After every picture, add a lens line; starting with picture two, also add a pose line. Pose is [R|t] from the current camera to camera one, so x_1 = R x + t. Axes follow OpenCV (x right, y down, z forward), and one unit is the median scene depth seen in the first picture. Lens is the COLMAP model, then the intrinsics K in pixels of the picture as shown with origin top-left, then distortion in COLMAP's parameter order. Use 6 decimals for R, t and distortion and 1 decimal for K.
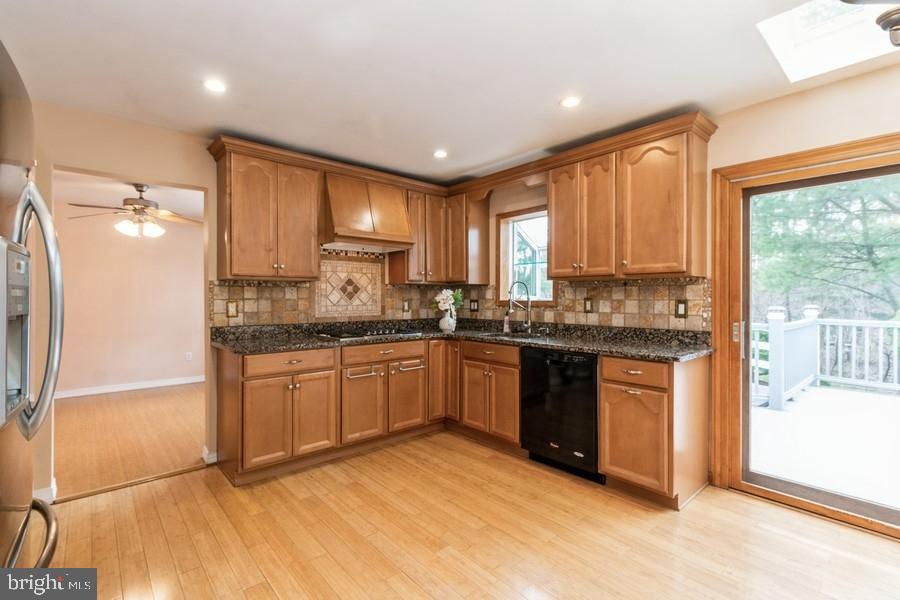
lens RADIAL K [[410.4, 0, 449.7], [0, 410.4, 298.6], [0, 0, 1]] dist [0.003240, 0.000769]
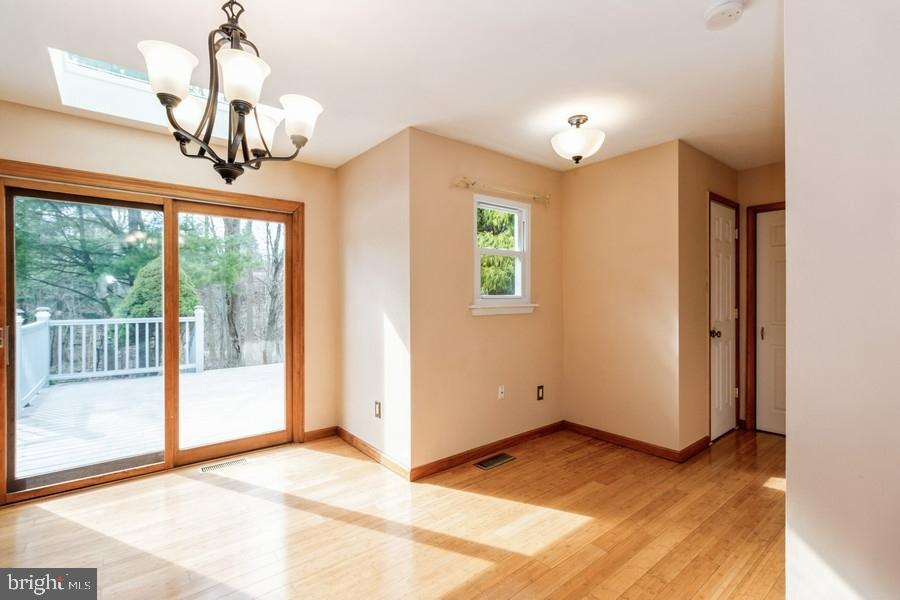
lens RADIAL K [[410.4, 0, 449.7], [0, 410.4, 298.6], [0, 0, 1]] dist [0.003240, 0.000769]
pose [[0.038285, -0.003407, 0.999261, -0.157424], [0.007349, 0.999968, 0.003128, -0.001767], [-0.999240, 0.007223, 0.038309, -0.046722]]
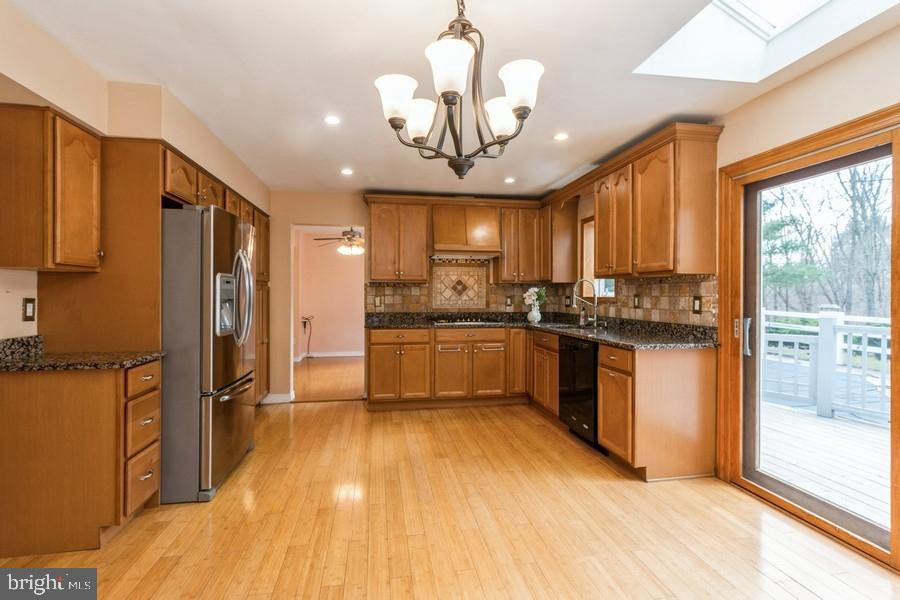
lens RADIAL K [[413.5, 0, 447.9], [0, 413.5, 294.5], [0, 0, 1]] dist [0.000438, -0.000005]
pose [[0.852671, 0.000931, -0.522447, 0.500569], [-0.003147, 0.999989, -0.003355, 0.003625], [0.522438, 0.004505, 0.852665, -0.188507]]
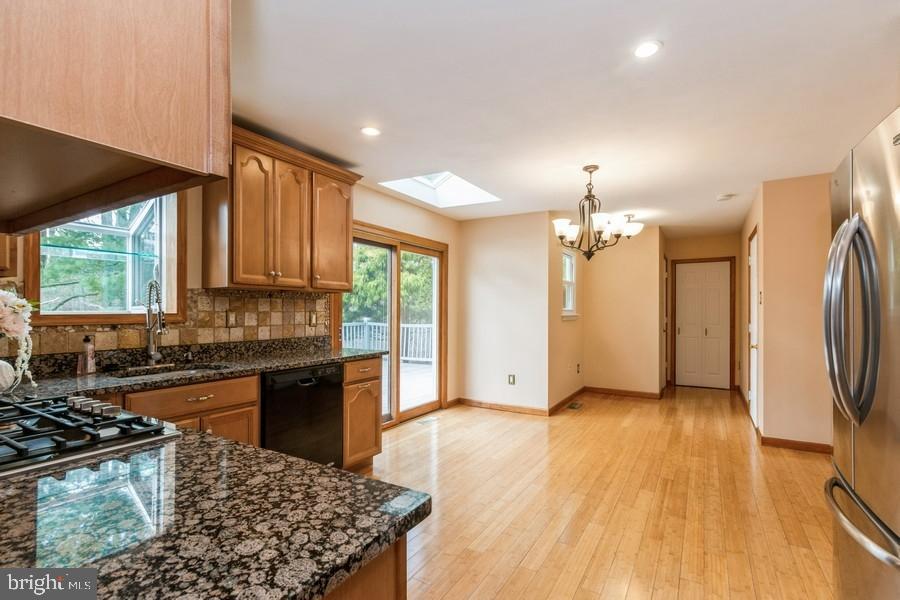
lens RADIAL K [[418.5, 0, 450.2], [0, 418.5, 309.0], [0, 0, 1]] dist [0.001101, 0.000033]
pose [[-0.303222, 0.002049, 0.952918, -0.634529], [-0.000194, 0.999998, -0.002212, -0.001240], [-0.952920, -0.000856, -0.303221, 0.865090]]
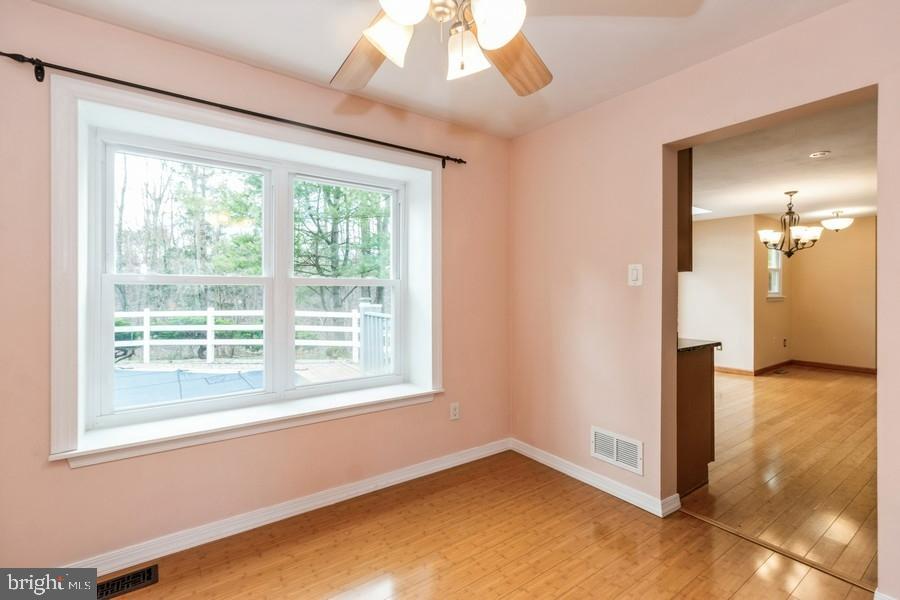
lens RADIAL K [[413.5, 0, 447.9], [0, 413.5, 294.5], [0, 0, 1]] dist [0.000438, -0.000005]
pose [[0.094536, -0.004329, 0.995512, -1.332700], [0.004699, 0.999981, 0.003903, -0.007707], [-0.995510, 0.004309, 0.094554, 1.293165]]
